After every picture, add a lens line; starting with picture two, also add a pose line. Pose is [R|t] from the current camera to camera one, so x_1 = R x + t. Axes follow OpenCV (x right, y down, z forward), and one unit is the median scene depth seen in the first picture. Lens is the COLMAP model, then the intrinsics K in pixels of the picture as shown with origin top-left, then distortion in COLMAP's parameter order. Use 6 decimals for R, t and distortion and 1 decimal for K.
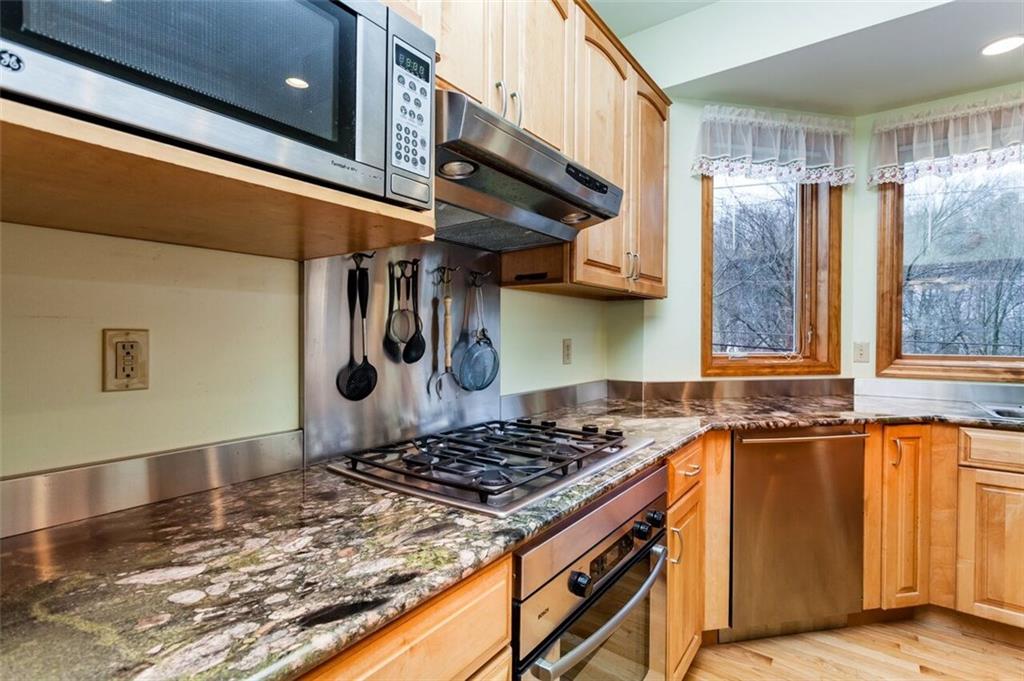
lens RADIAL K [[494.8, 0, 511.1], [0, 494.8, 340.8], [0, 0, 1]] dist [0.010776, -0.000772]
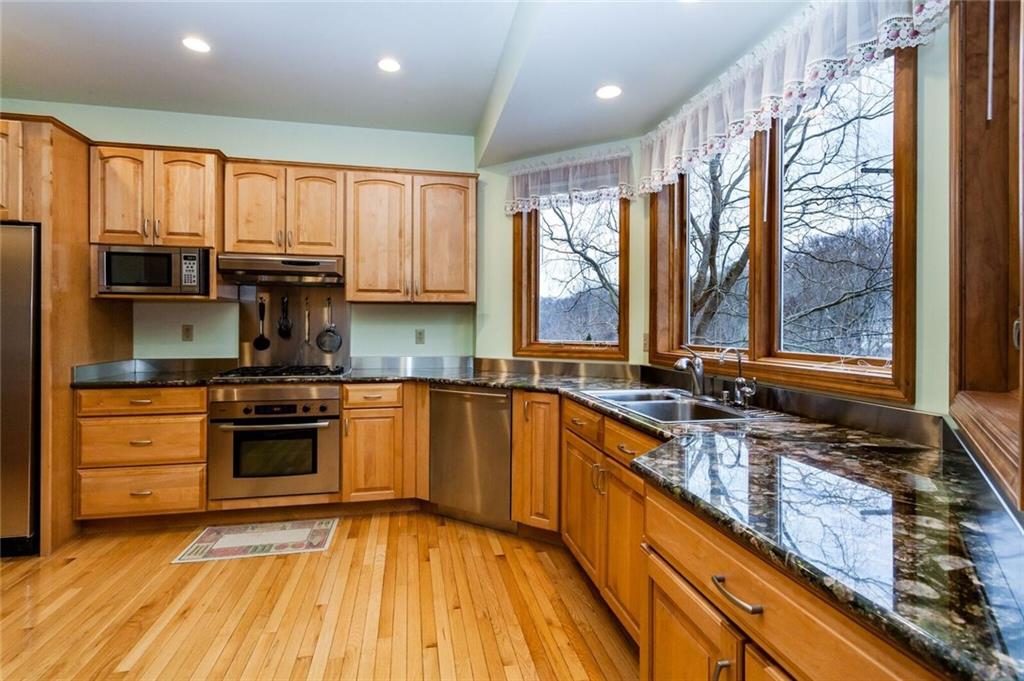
lens RADIAL K [[494.8, 0, 502.7], [0, 494.8, 324.6], [0, 0, 1]] dist [0.010776, -0.000772]
pose [[0.725602, -0.002588, -0.688110, 1.925541], [-0.008694, 0.999879, -0.012928, 0.001263], [0.688060, 0.015363, 0.725491, -0.065324]]
